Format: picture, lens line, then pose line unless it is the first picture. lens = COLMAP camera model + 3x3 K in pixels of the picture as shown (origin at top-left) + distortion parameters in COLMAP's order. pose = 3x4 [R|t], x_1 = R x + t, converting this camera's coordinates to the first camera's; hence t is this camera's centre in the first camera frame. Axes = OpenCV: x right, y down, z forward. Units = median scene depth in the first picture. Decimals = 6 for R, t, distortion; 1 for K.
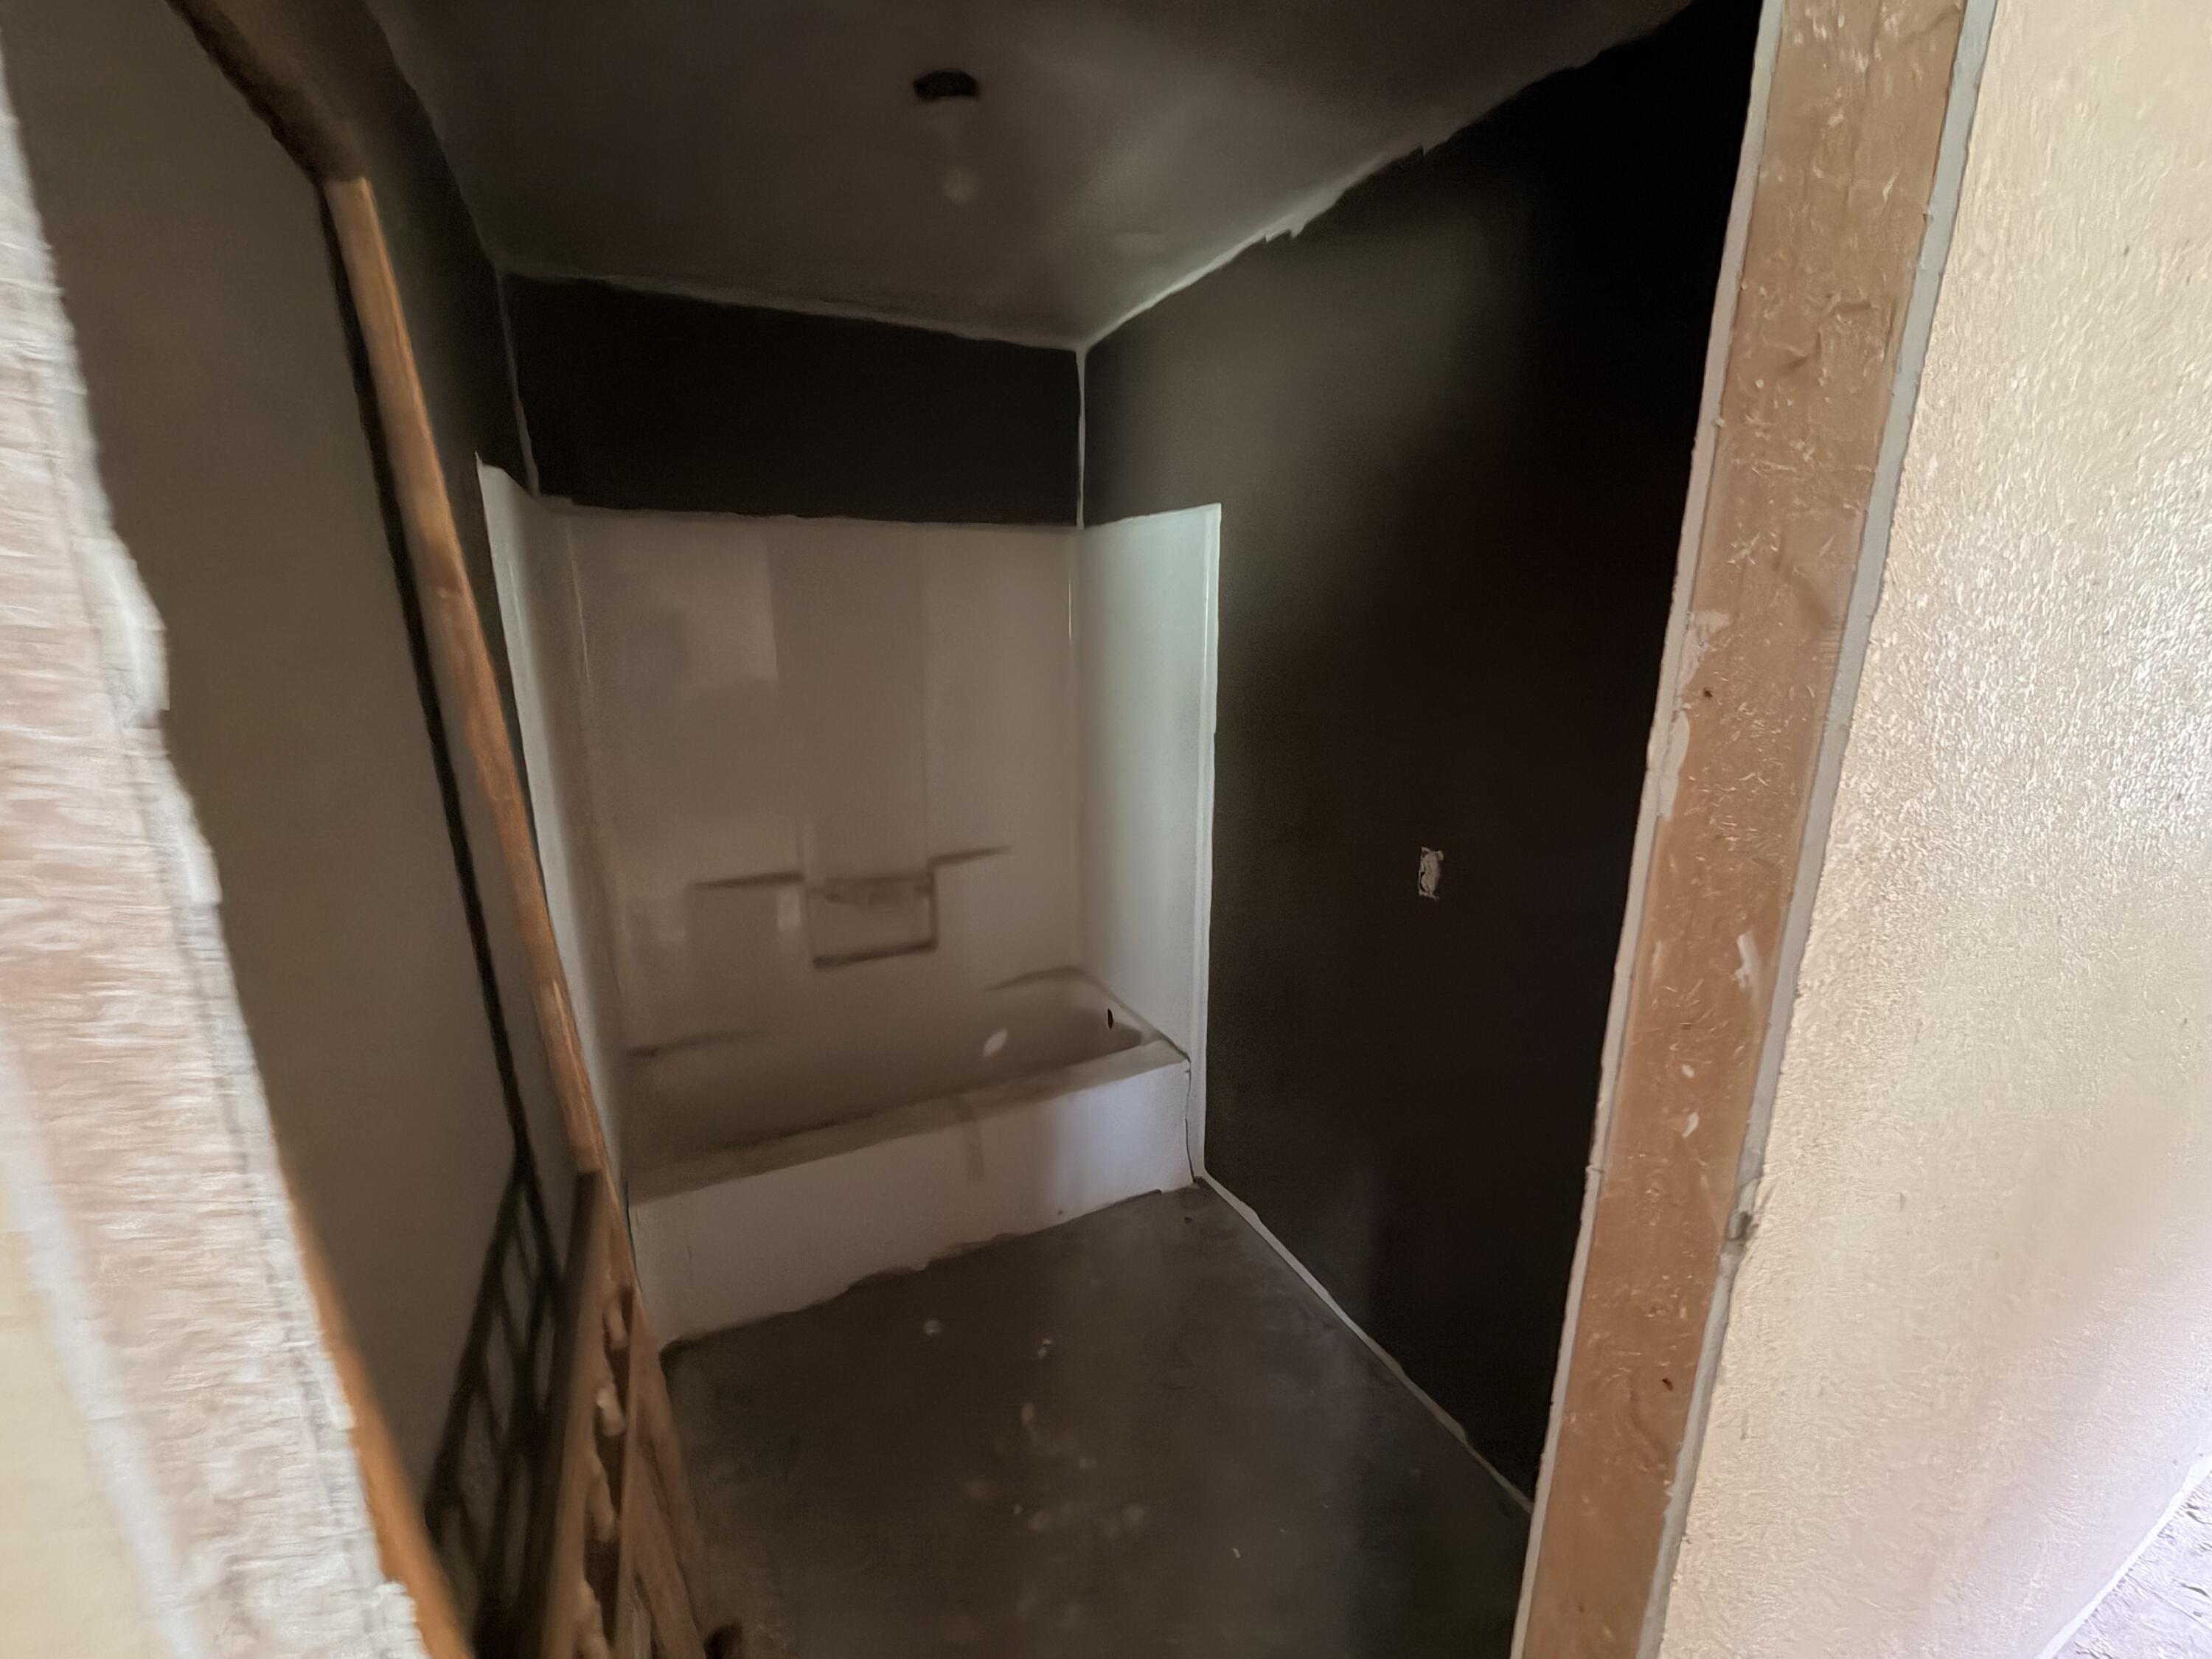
lens RADIAL K [[881.6, 0, 1100.5], [0, 881.6, 834.0], [0, 0, 1]] dist [0.003832, 0.000494]
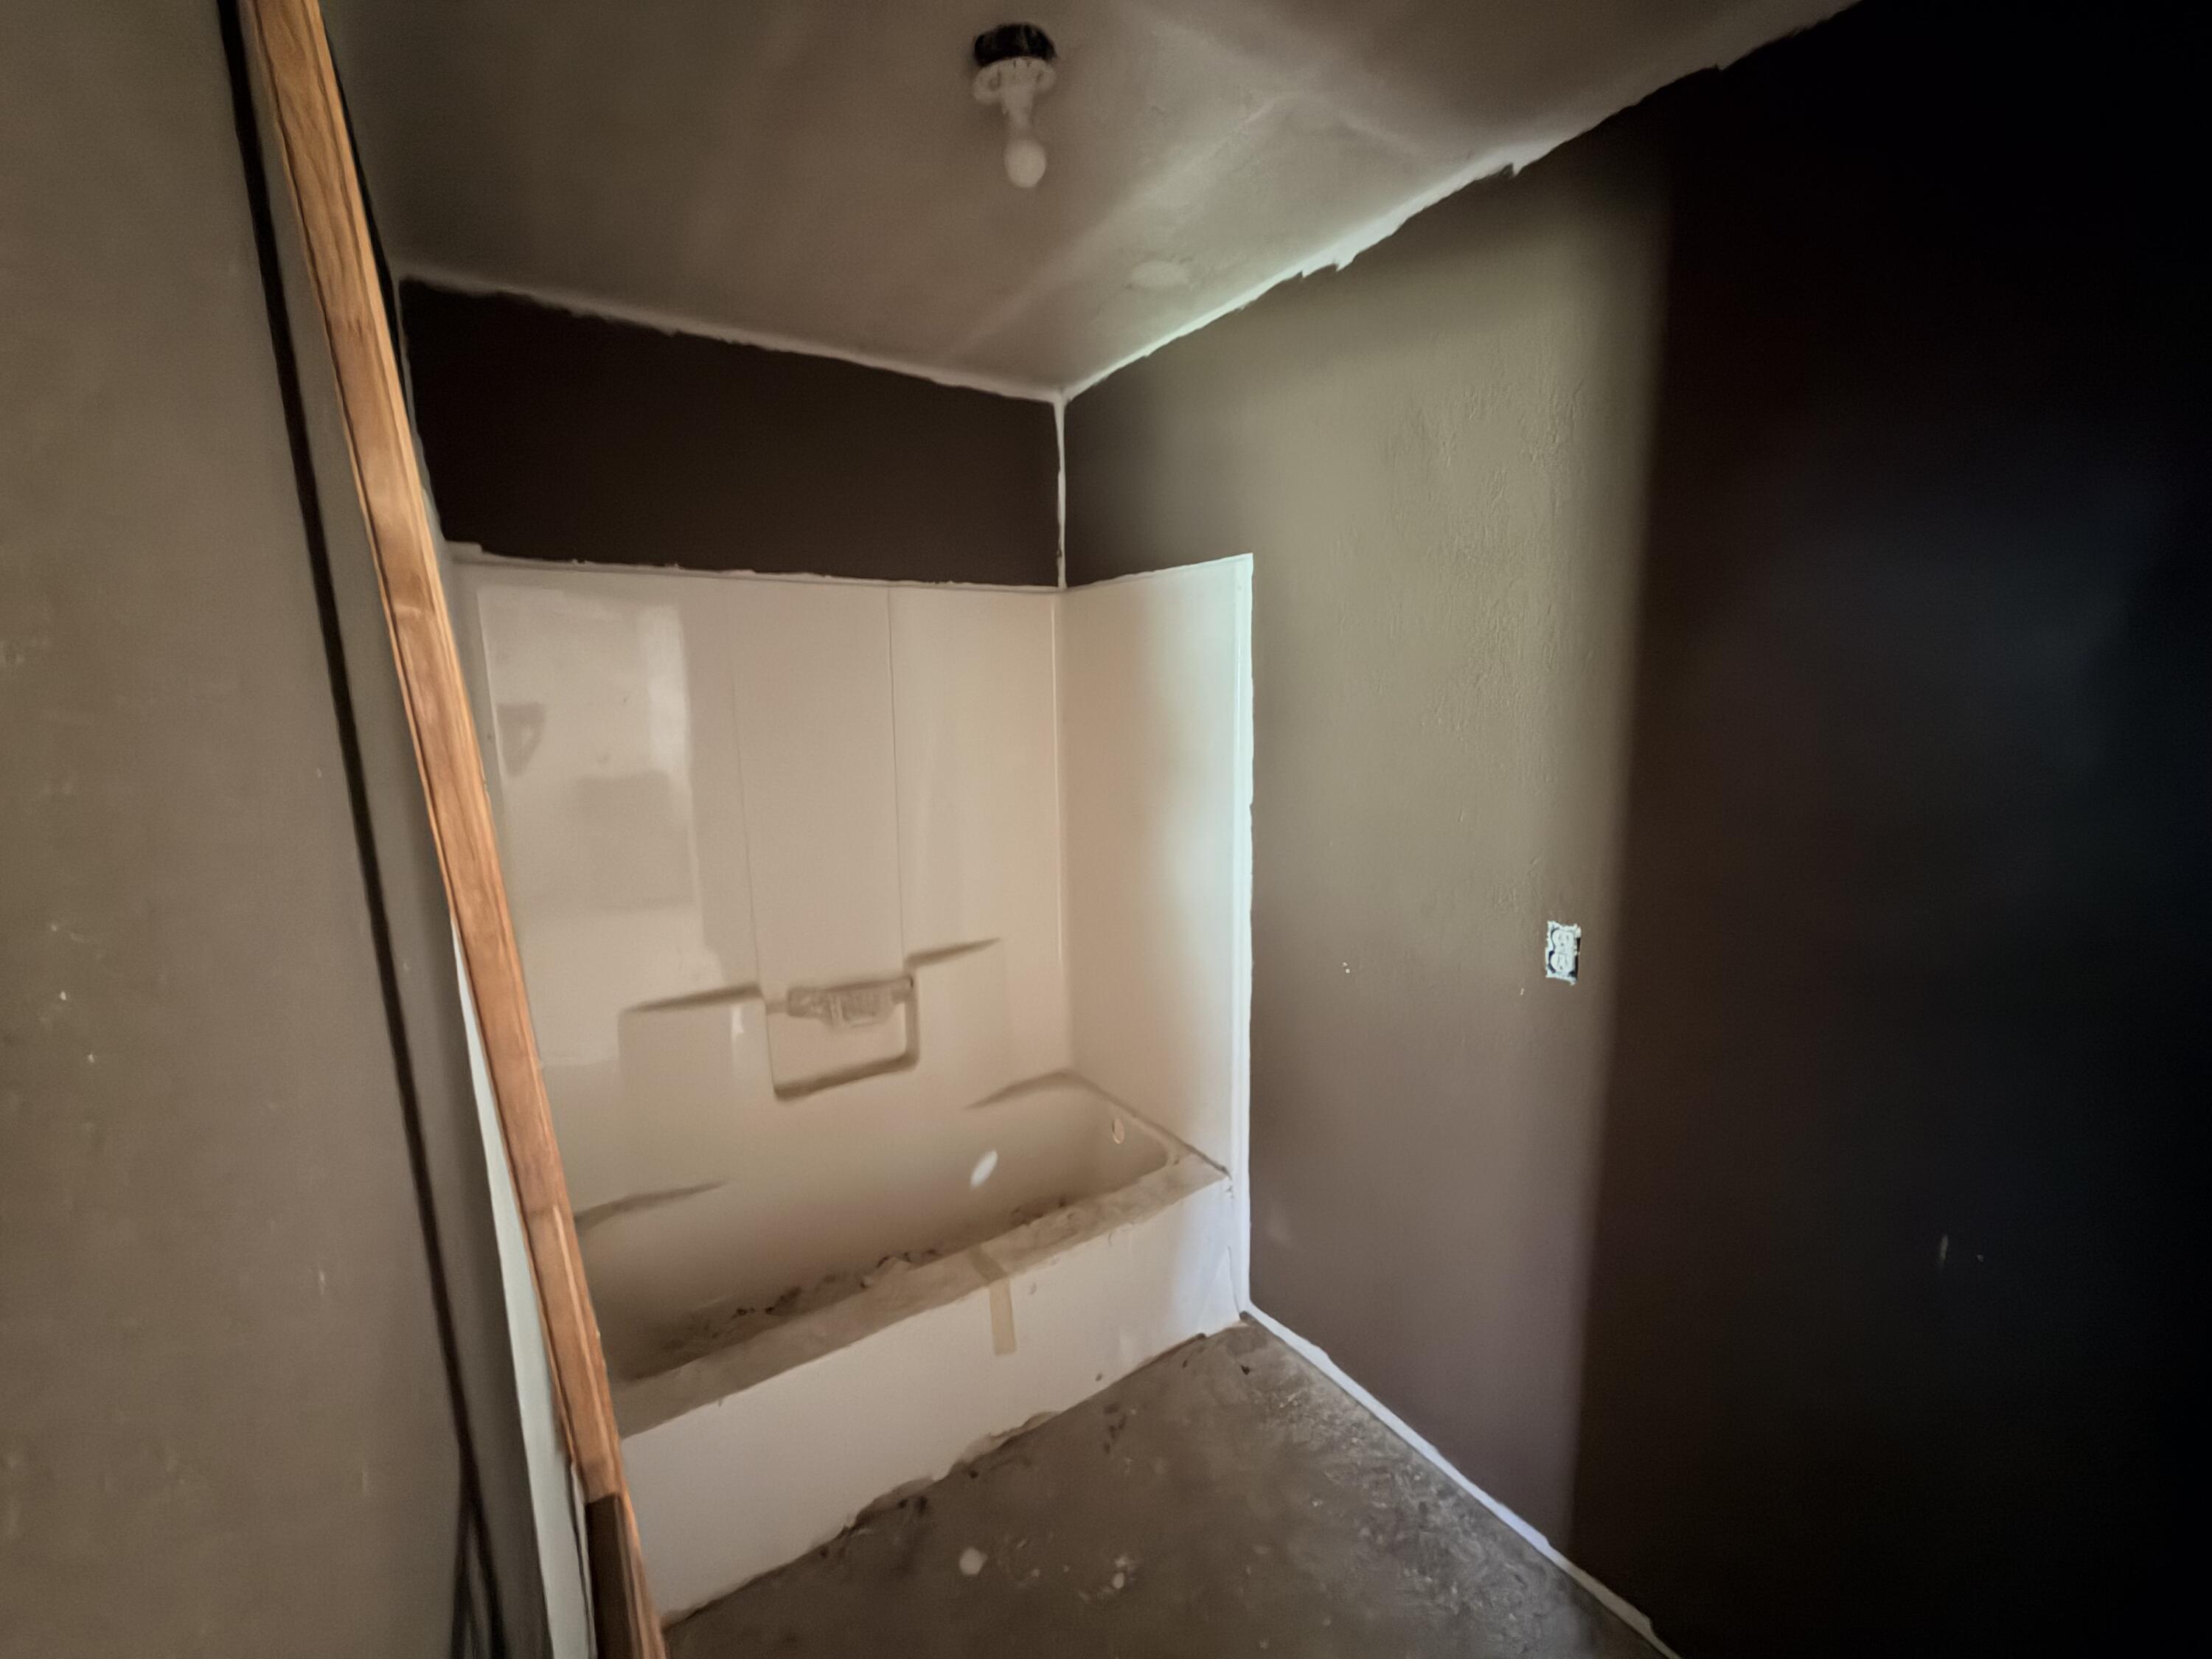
lens RADIAL K [[881.6, 0, 1106.6], [0, 881.6, 837.4], [0, 0, 1]] dist [0.003832, 0.000494]
pose [[0.990553, -0.036988, 0.132049, -0.127523], [0.047939, 0.995582, -0.080740, -0.013497], [-0.128480, 0.086308, 0.987949, 0.125220]]
